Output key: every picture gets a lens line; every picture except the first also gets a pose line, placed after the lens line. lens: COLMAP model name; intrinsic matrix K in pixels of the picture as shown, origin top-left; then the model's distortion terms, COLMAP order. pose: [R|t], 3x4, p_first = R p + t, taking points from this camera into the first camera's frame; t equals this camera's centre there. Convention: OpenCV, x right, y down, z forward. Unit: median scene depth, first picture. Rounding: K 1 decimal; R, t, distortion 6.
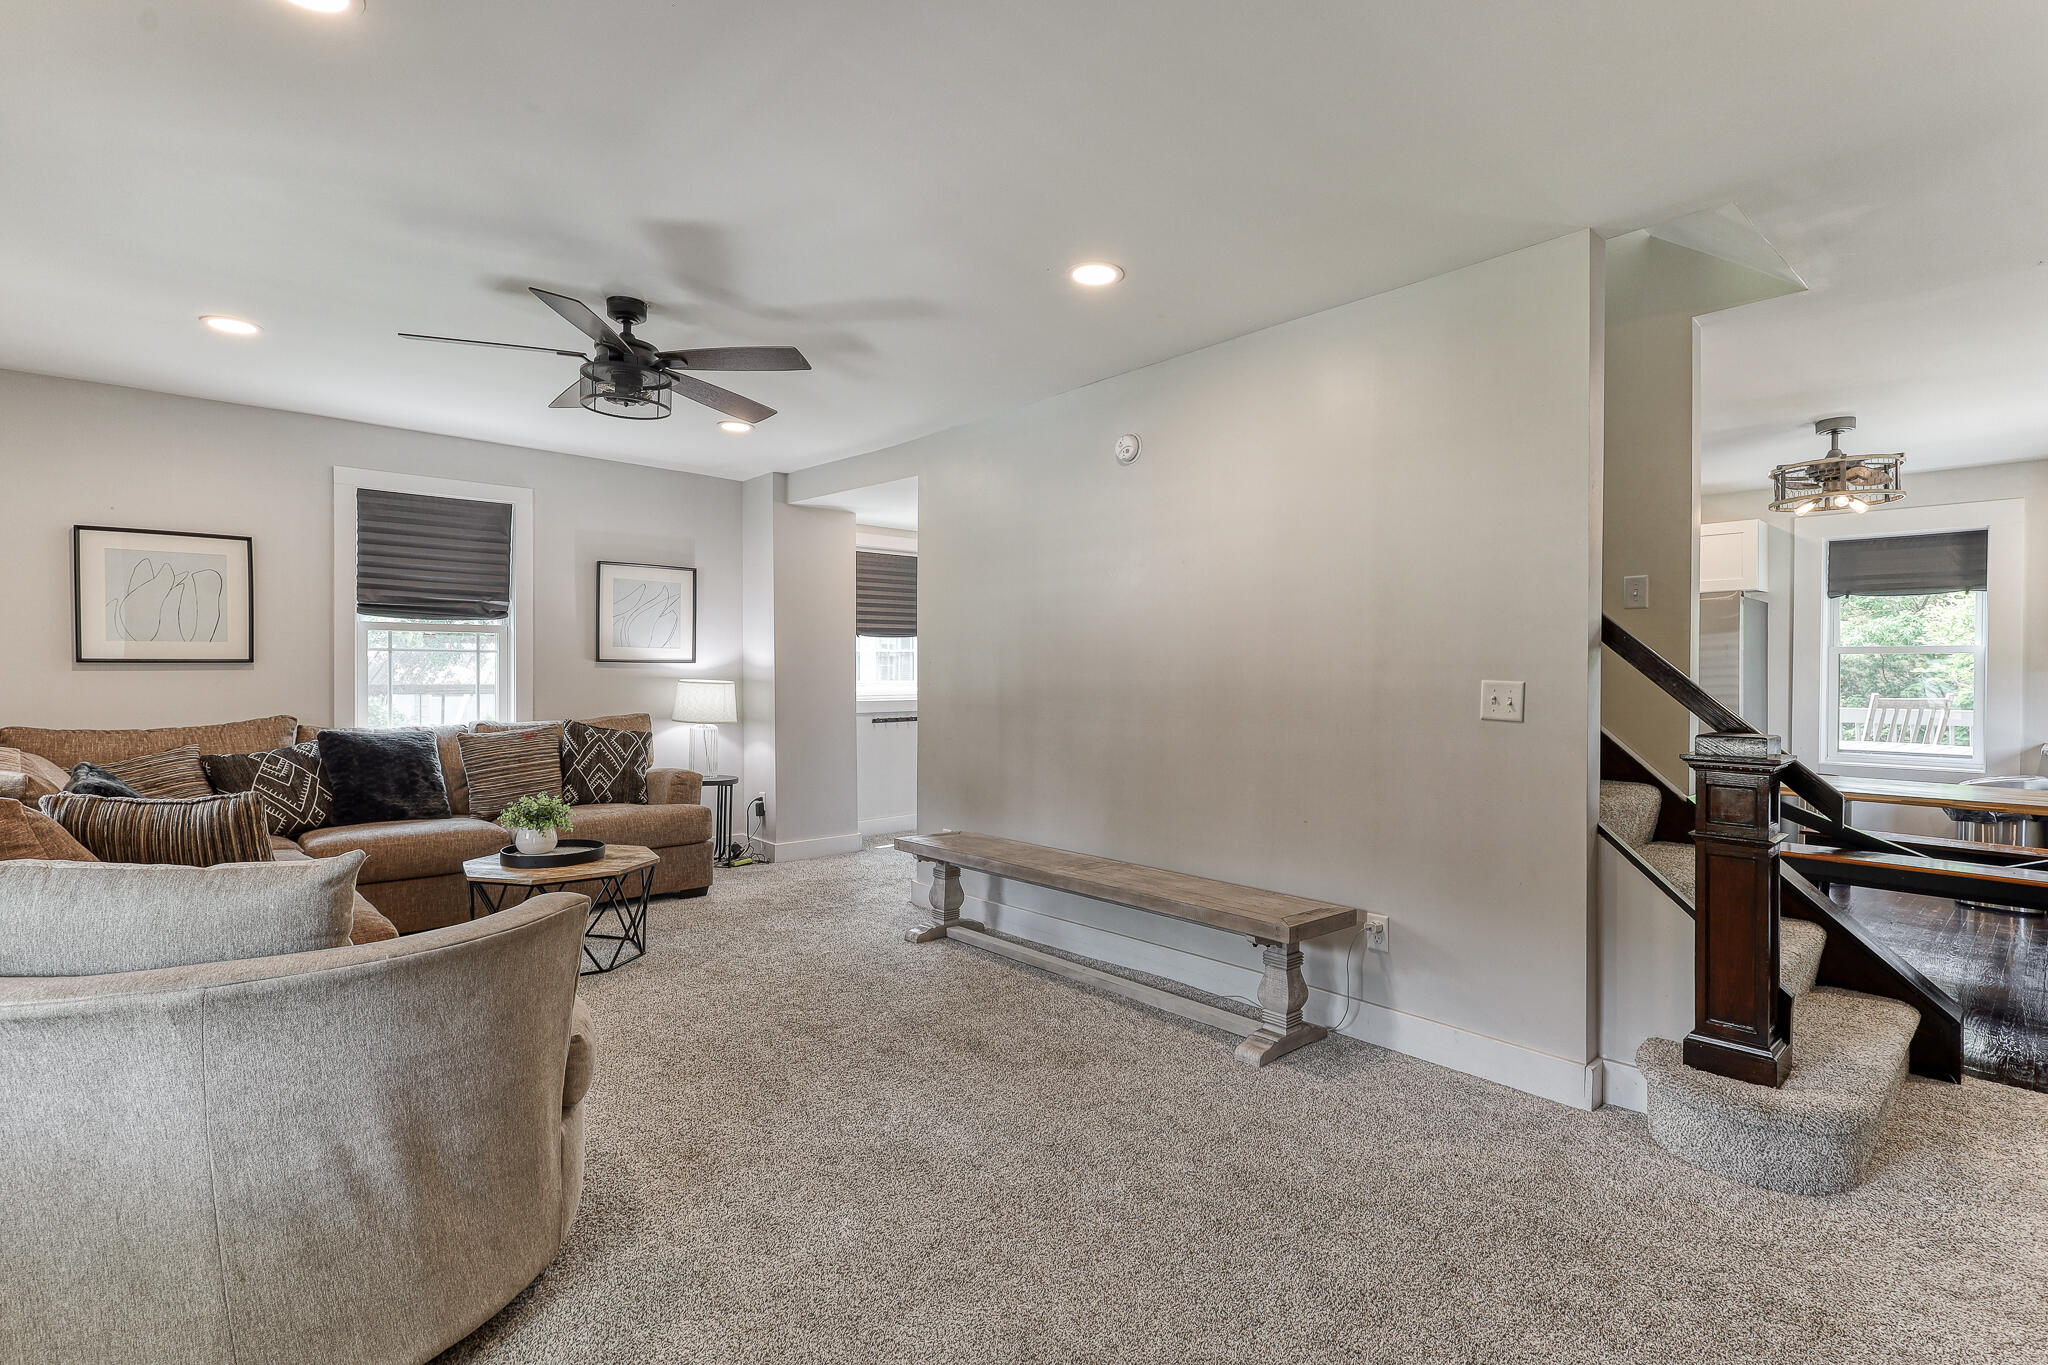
lens RADIAL K [[957.4, 0, 1022.4], [0, 957.4, 686.9], [0, 0, 1]] dist [0.003432, 0.001529]
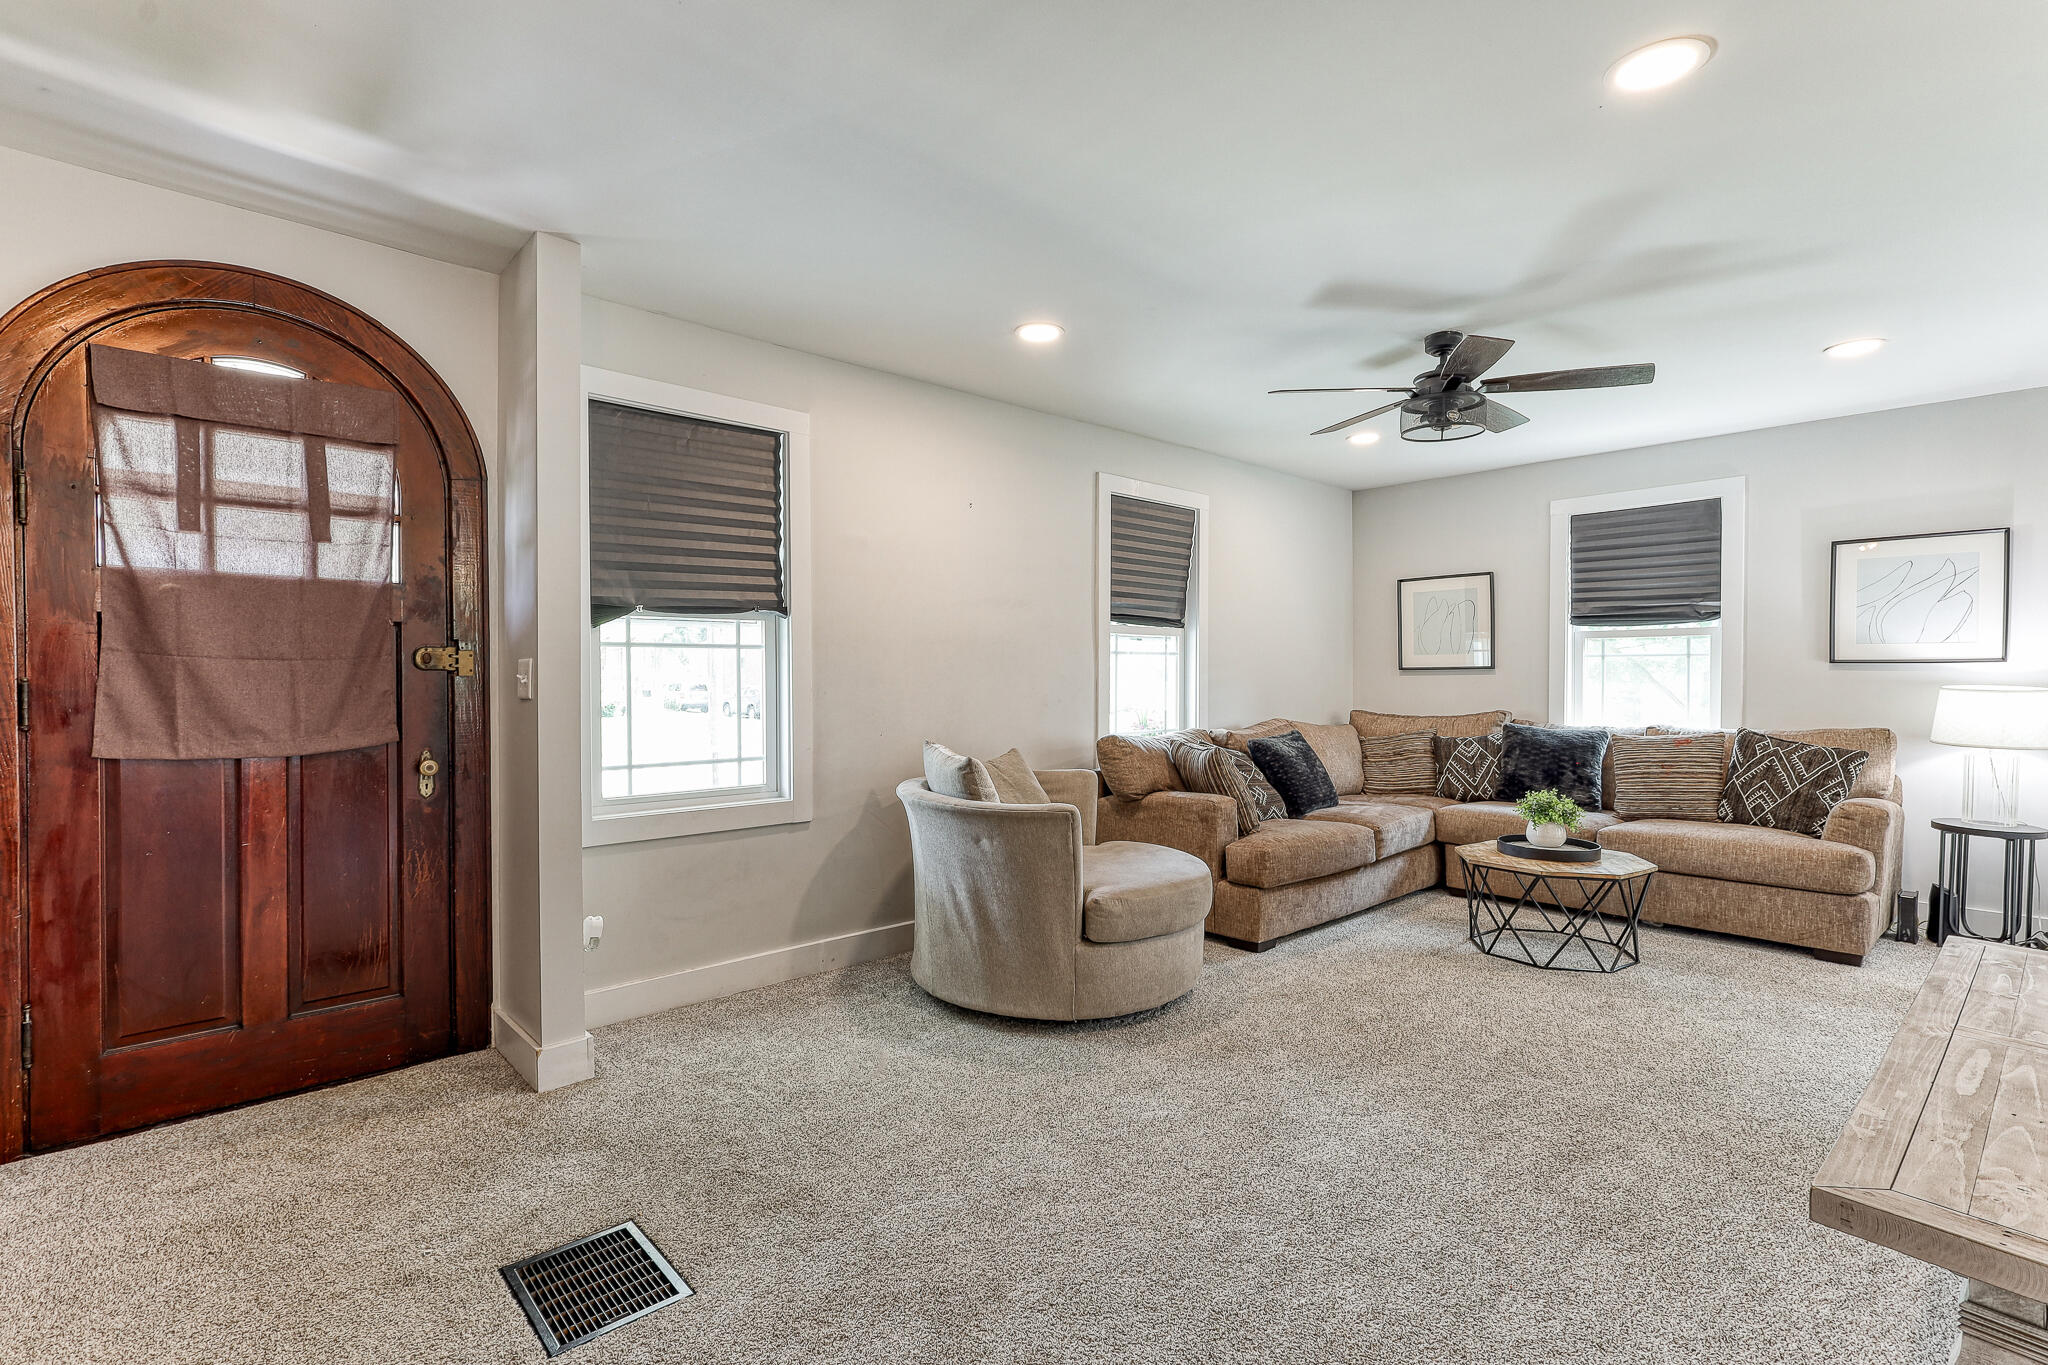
lens RADIAL K [[957.4, 0, 1022.4], [0, 957.4, 686.9], [0, 0, 1]] dist [0.003432, 0.001529]
pose [[0.003024, 0.008188, -0.999962, 0.433683], [-0.016263, 0.999835, 0.008138, -0.001103], [0.999863, 0.016238, 0.003157, 0.329902]]
